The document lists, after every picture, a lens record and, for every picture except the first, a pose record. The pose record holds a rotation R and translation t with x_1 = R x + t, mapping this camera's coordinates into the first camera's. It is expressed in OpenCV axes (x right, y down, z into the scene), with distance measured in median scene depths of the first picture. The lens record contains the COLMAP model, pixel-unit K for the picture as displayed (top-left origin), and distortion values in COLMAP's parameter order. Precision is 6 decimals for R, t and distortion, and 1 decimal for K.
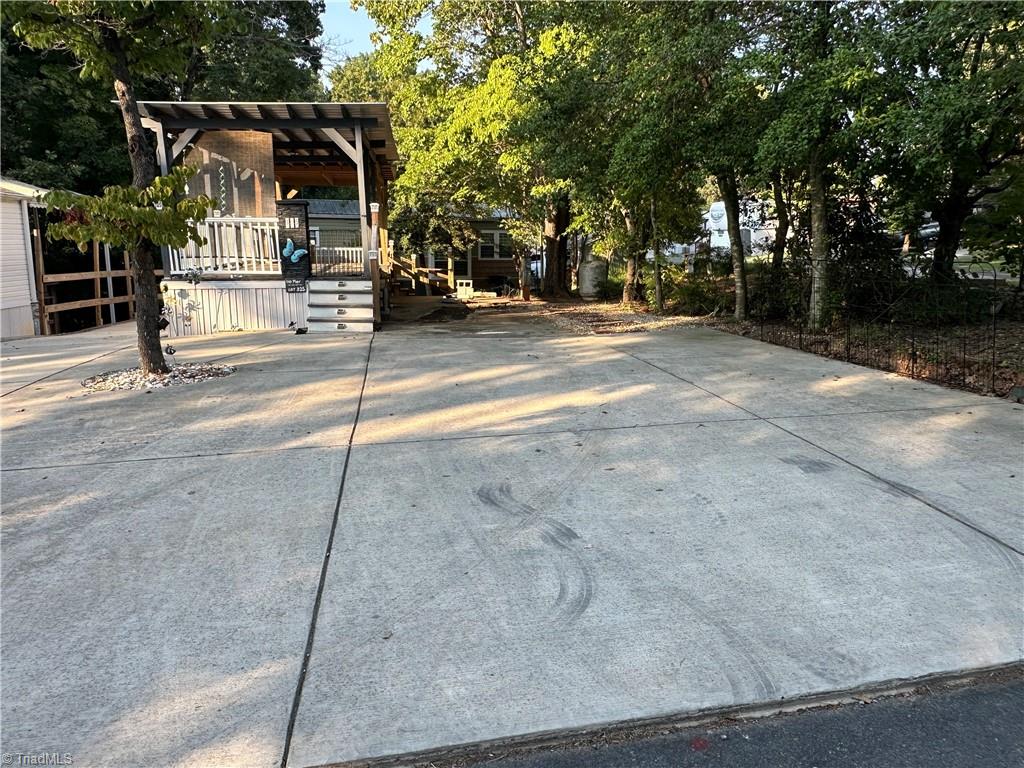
lens RADIAL K [[710.0, 0, 508.2], [0, 710.0, 377.4], [0, 0, 1]] dist [0.007542, -0.014046]
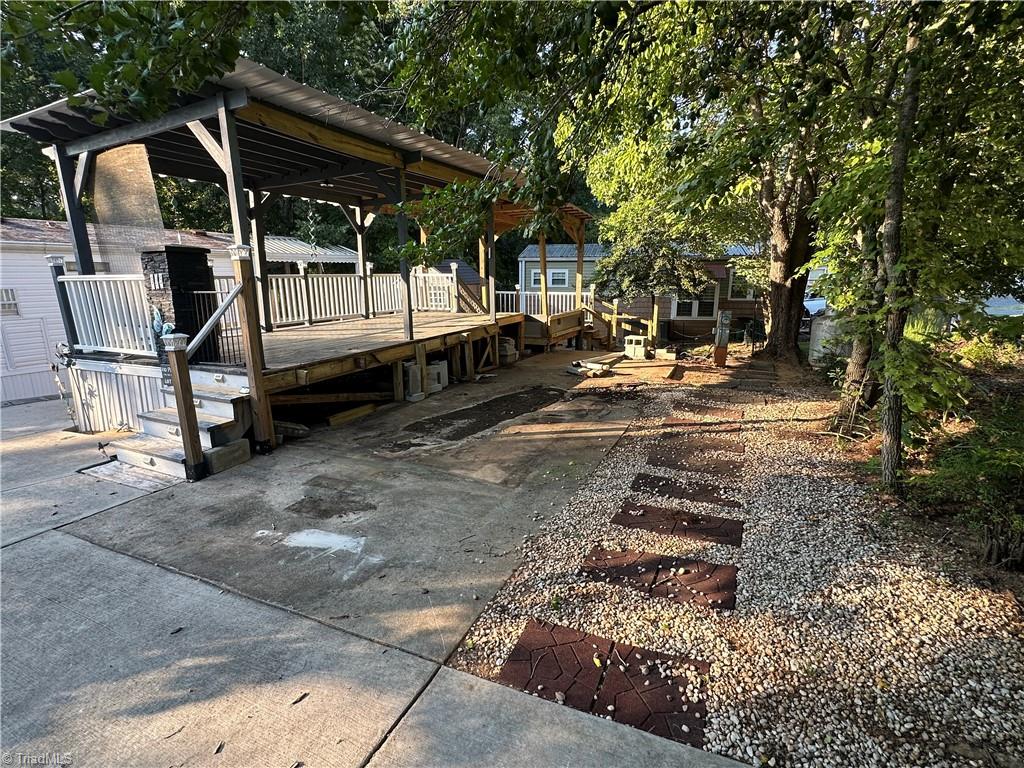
lens RADIAL K [[486.9, 0, 511.4], [0, 486.9, 385.4], [0, 0, 1]] dist [-0.002649, -0.000215]
pose [[0.838236, 0.109669, -0.534166, 0.103452], [-0.090869, 0.993964, 0.061475, -0.087408], [0.537683, -0.002991, 0.843142, 0.388697]]
